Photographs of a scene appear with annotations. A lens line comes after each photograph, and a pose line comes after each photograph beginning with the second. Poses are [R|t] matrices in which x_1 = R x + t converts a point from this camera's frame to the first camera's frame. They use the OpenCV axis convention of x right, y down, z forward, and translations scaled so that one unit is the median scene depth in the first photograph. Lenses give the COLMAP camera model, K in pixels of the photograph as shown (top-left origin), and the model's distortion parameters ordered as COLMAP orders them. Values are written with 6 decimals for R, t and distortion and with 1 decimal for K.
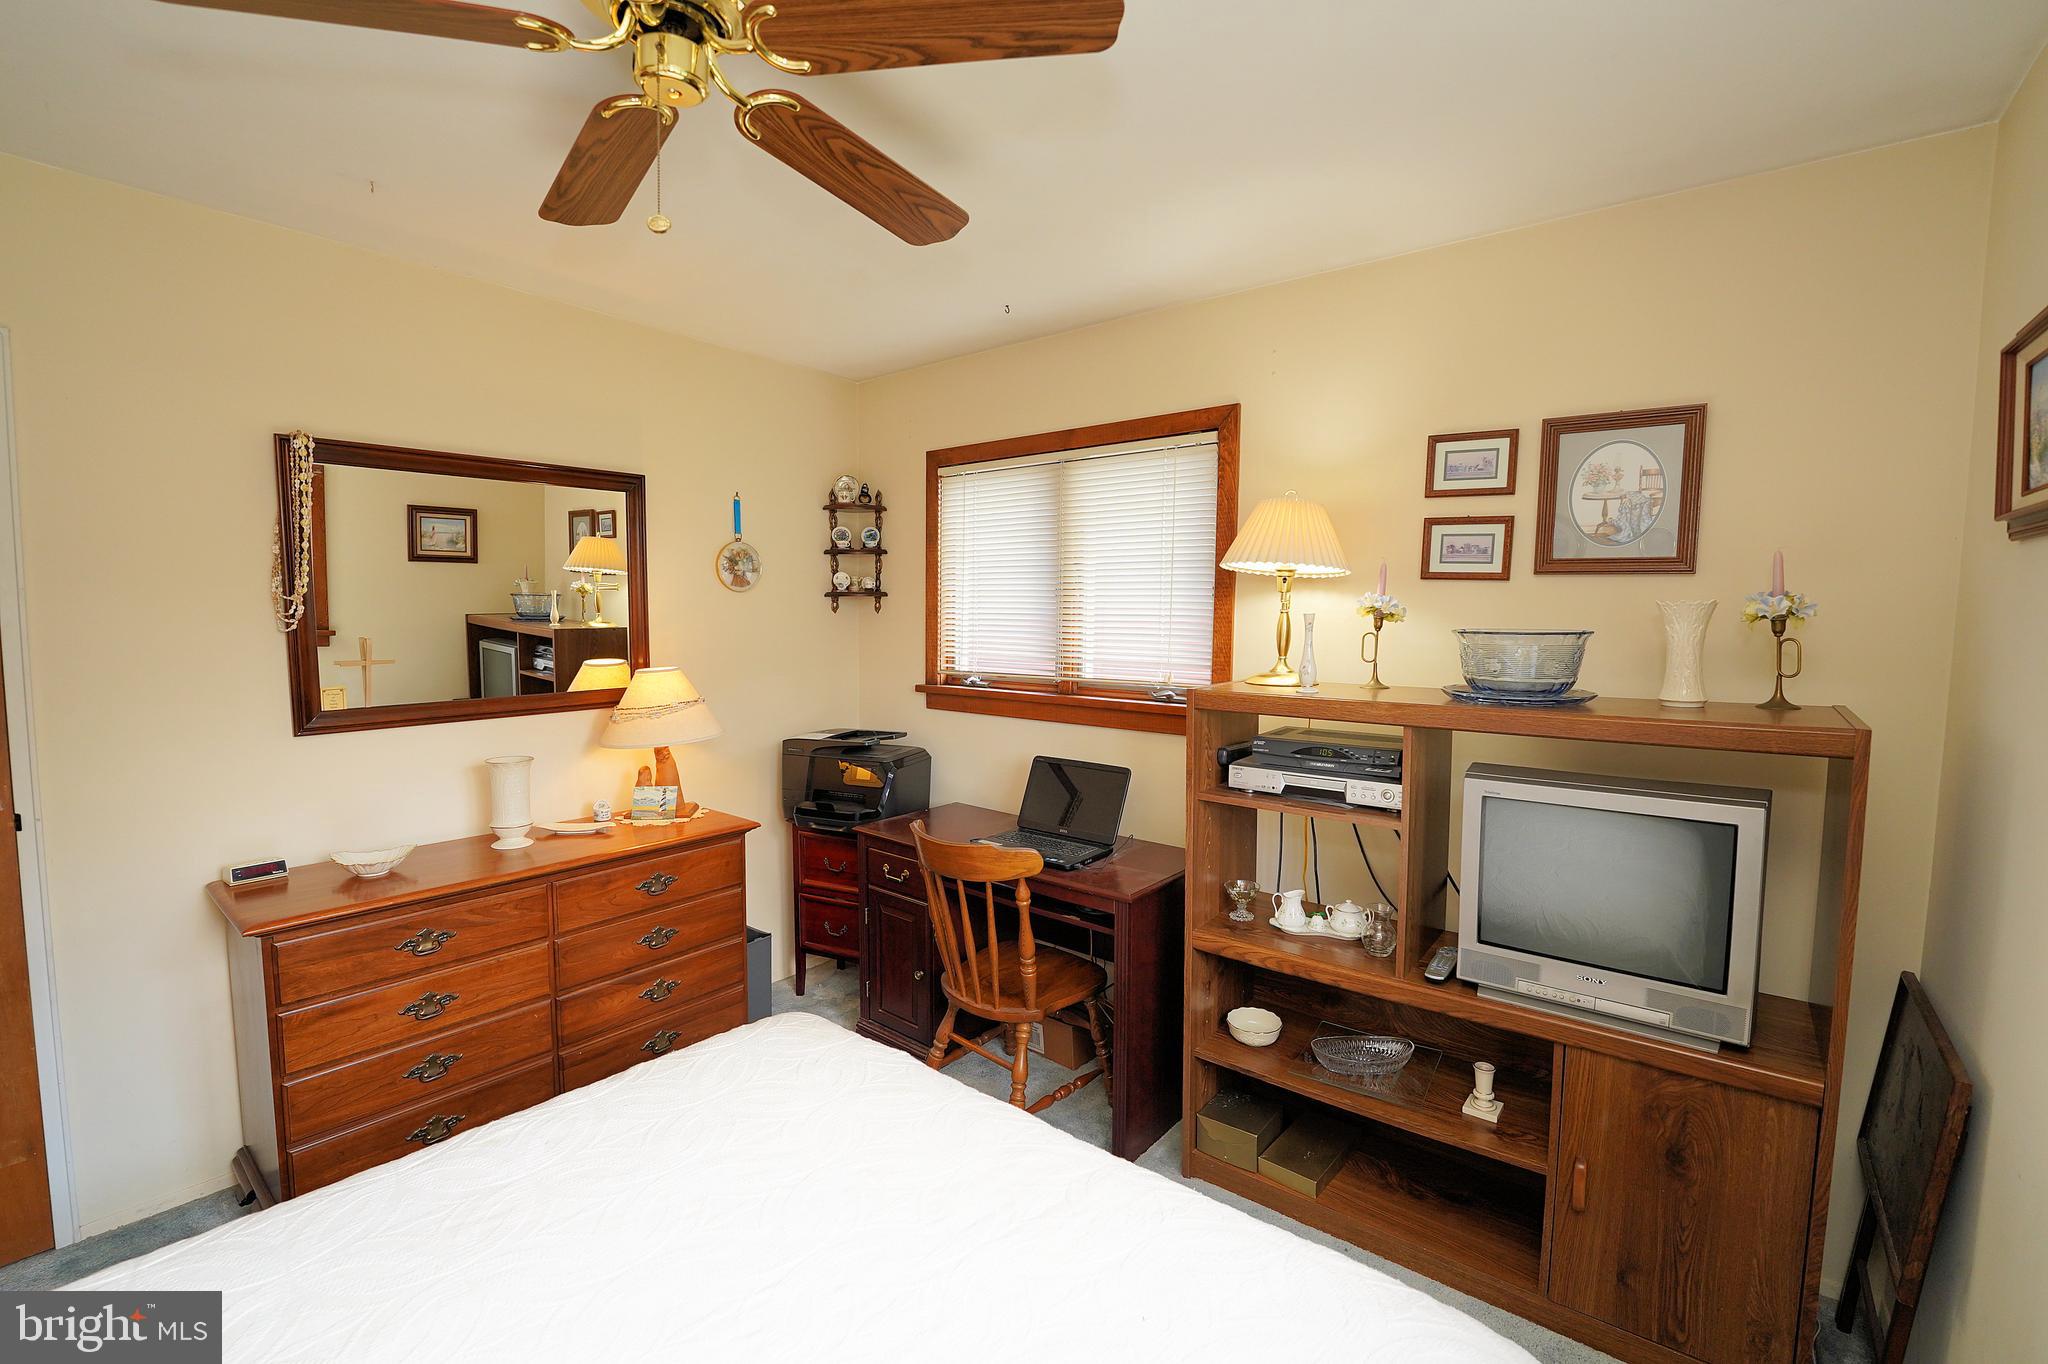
lens RADIAL K [[866.1, 0, 1022.9], [0, 866.1, 685.5], [0, 0, 1]] dist [-0.025408, 0.001095]
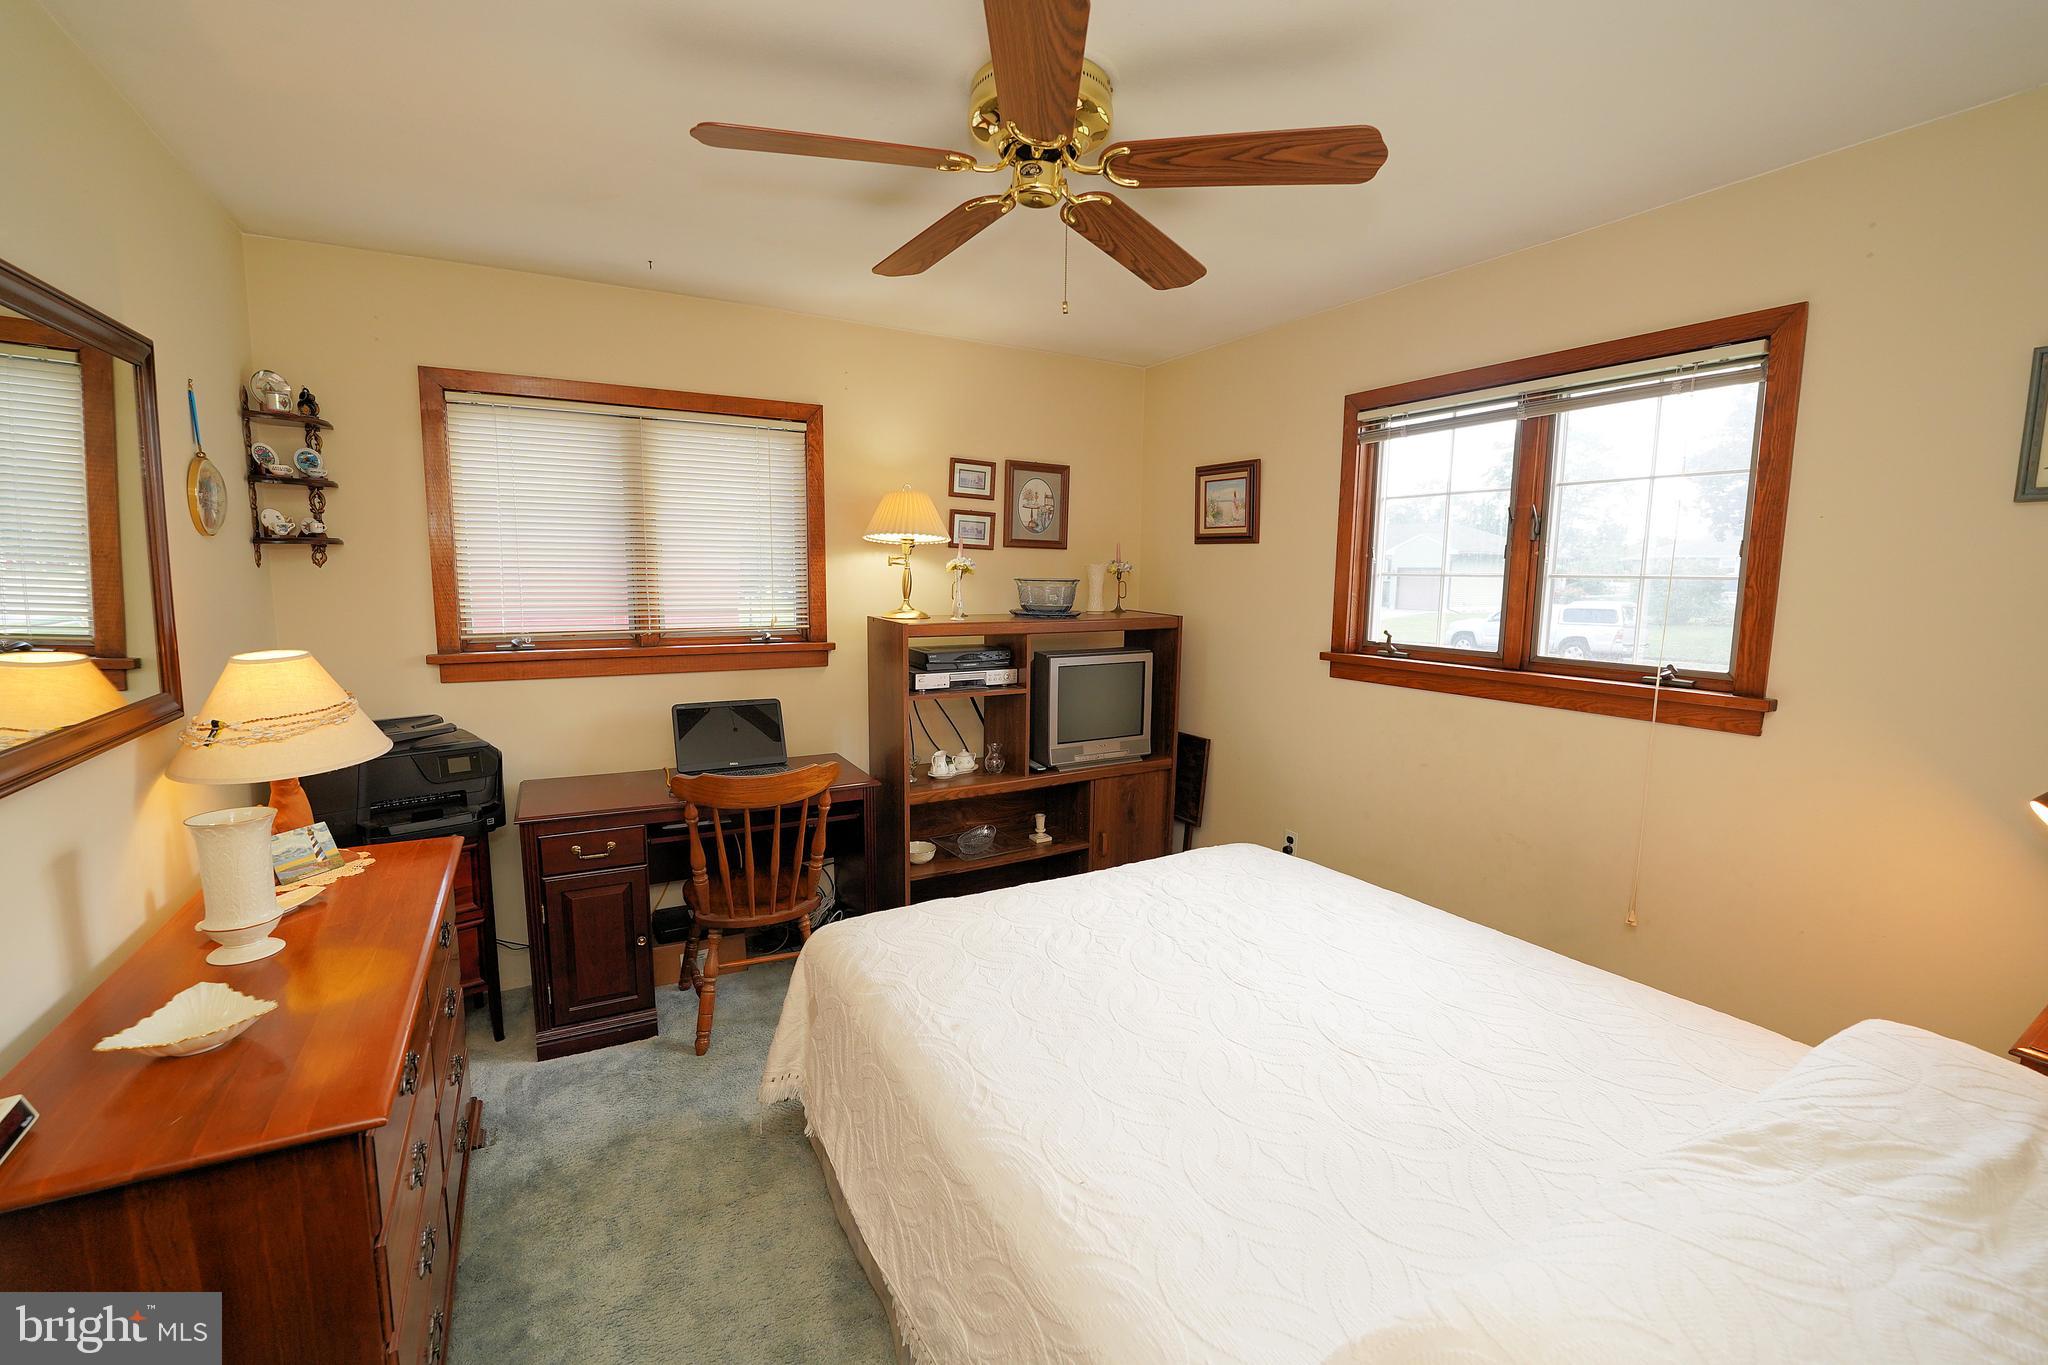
lens RADIAL K [[835.9, 0, 1021.5], [0, 835.9, 685.9], [0, 0, 1]] dist [-0.025476, 0.001118]
pose [[0.385747, -0.127621, 0.913735, -0.991750], [0.068664, 0.991611, 0.109510, -0.030981], [-0.920046, 0.020497, 0.391274, 0.291455]]
